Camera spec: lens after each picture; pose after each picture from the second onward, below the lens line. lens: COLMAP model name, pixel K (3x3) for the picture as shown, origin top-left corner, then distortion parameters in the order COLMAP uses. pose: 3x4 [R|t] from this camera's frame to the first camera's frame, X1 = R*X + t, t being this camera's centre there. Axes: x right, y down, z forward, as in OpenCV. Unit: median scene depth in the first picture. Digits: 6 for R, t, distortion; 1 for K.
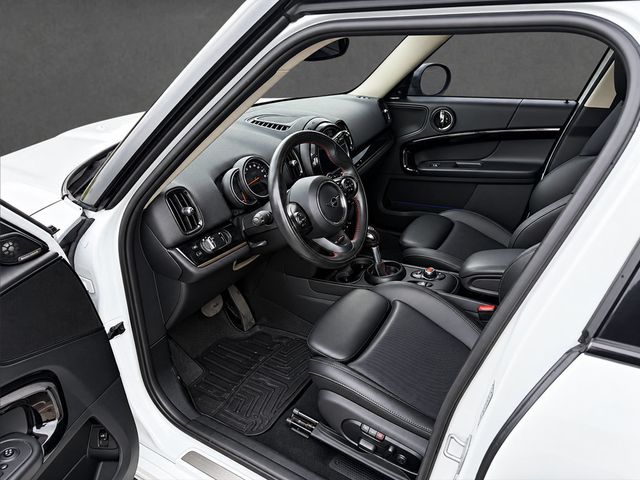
lens RADIAL K [[438.7, 0, 320.0], [0, 438.7, 240.0], [0, 0, 1]] dist [0.003460, -0.002555]
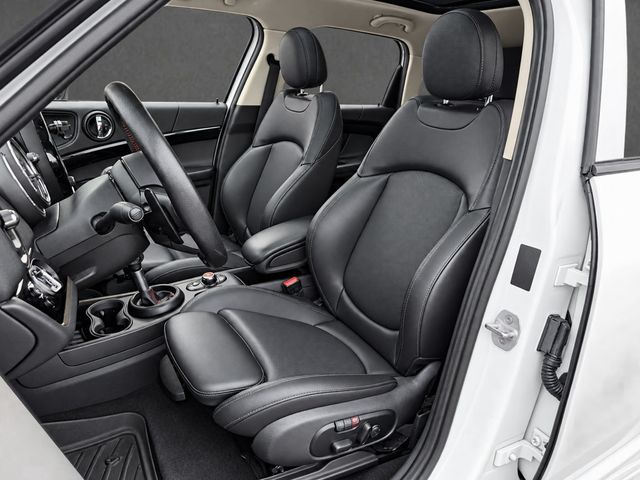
lens RADIAL K [[451.6, 0, 320.7], [0, 451.6, 239.6], [0, 0, 1]] dist [0.002975, -0.002567]
pose [[0.469667, -0.212197, 0.856963, -0.412014], [0.328708, 0.942925, 0.053331, 0.029725], [-0.819368, 0.256642, 0.512612, 0.362880]]
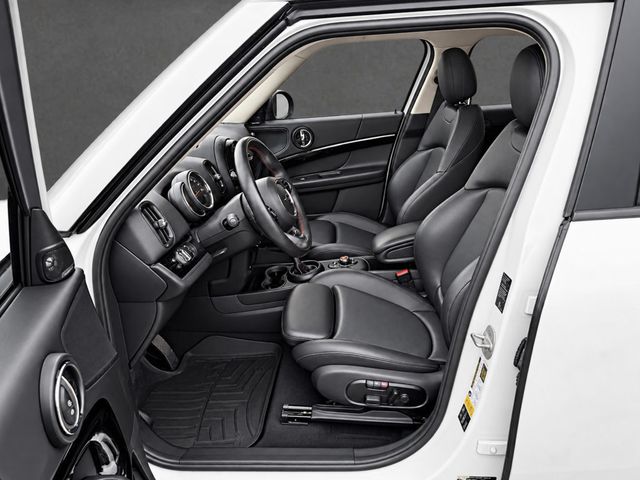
lens RADIAL K [[443.1, 0, 310.2], [0, 443.1, 246.3], [0, 0, 1]] dist [-0.001234, -0.005593]
pose [[0.886674, -0.186373, 0.423171, -0.323952], [0.226408, 0.972951, -0.045888, 0.075272], [-0.403173, 0.136497, 0.904887, -0.008152]]
